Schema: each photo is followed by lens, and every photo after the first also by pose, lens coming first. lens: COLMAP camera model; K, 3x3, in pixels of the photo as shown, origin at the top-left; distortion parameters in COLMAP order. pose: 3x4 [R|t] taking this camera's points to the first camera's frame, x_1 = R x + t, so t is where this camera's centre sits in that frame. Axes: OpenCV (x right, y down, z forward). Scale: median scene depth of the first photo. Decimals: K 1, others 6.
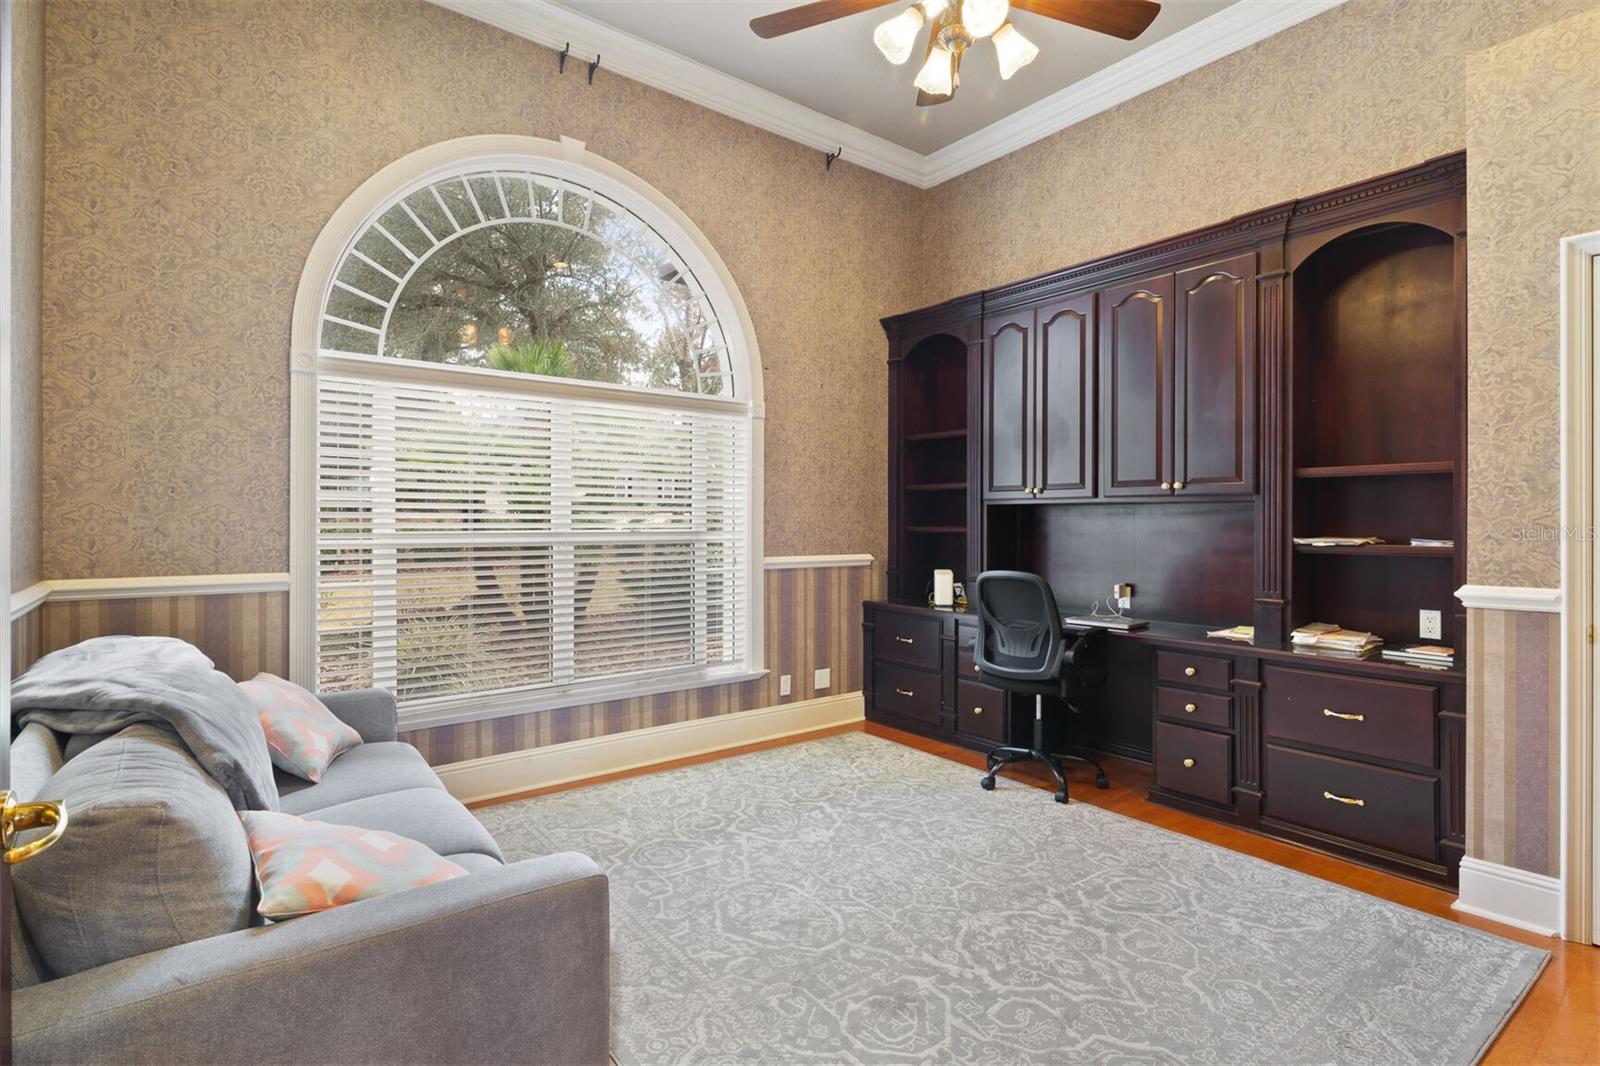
lens RADIAL K [[784.7, 0, 798.9], [0, 784.7, 527.0], [0, 0, 1]] dist [-0.000924, -0.000022]
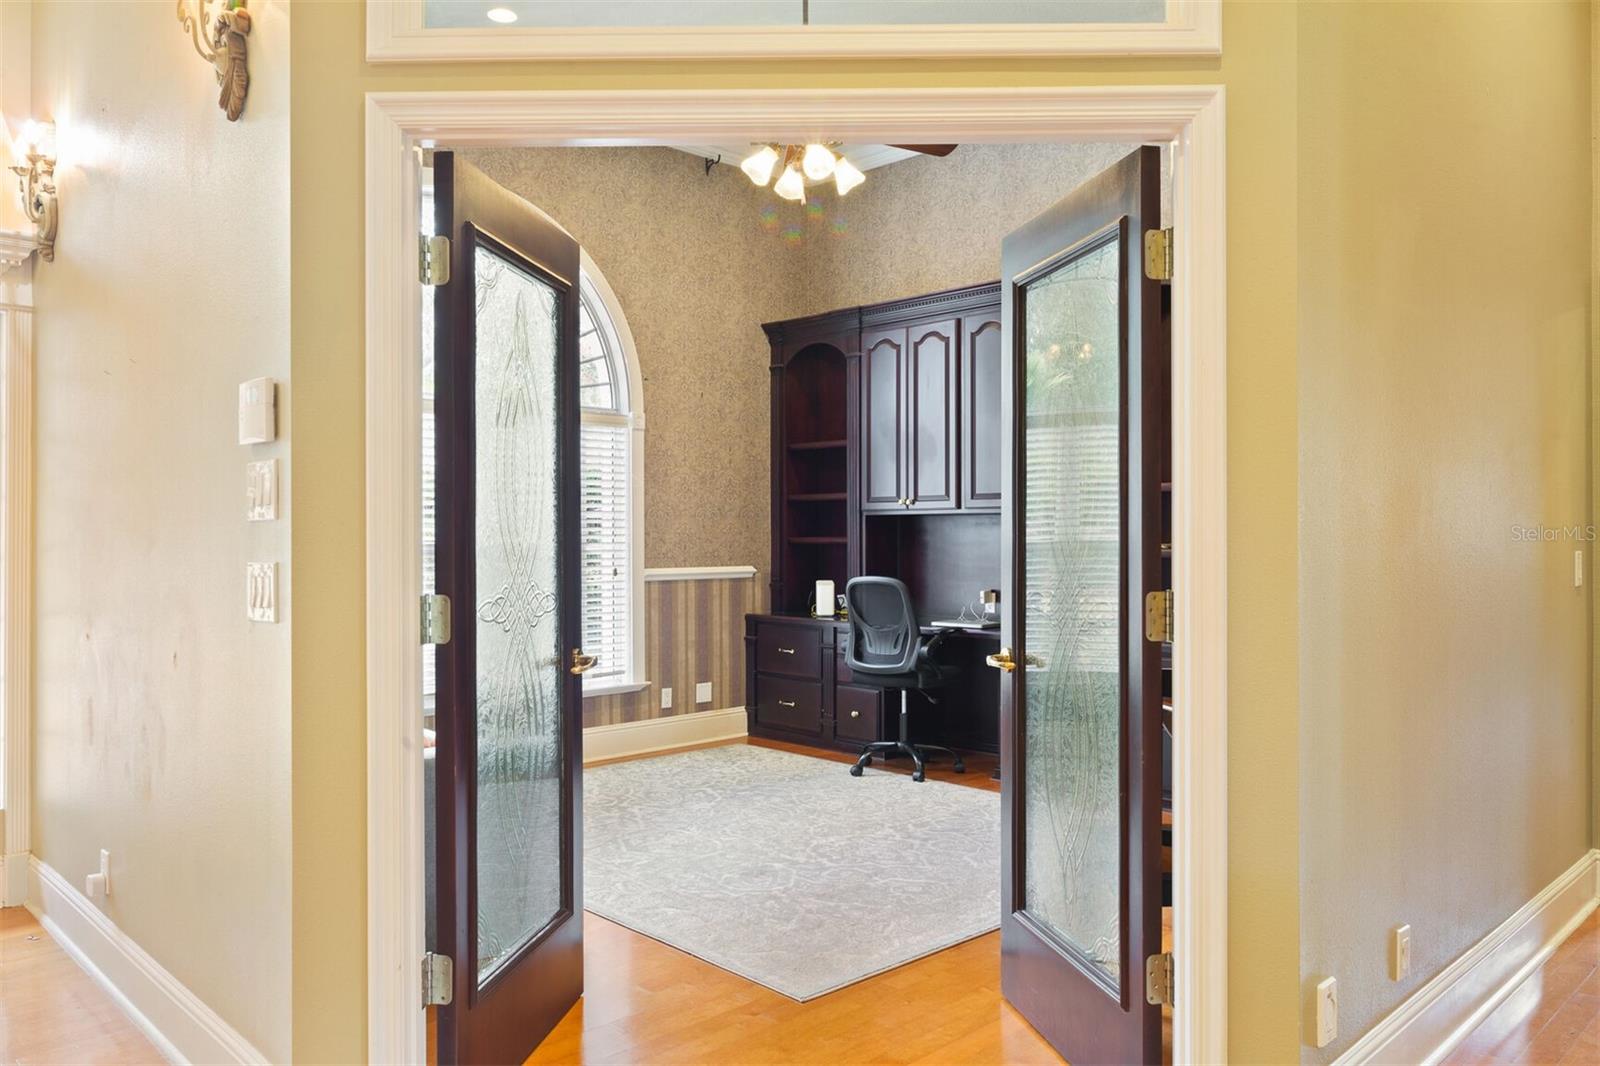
lens RADIAL K [[1187.1, 0, 801.0], [0, 1187.1, 532.4], [0, 0, 1]] dist [-0.005650, -0.005005]
pose [[0.993588, -0.004413, 0.112971, -0.017617], [0.005404, 0.999950, -0.008470, 0.006595], [-0.112928, 0.009026, 0.993562, -0.532064]]
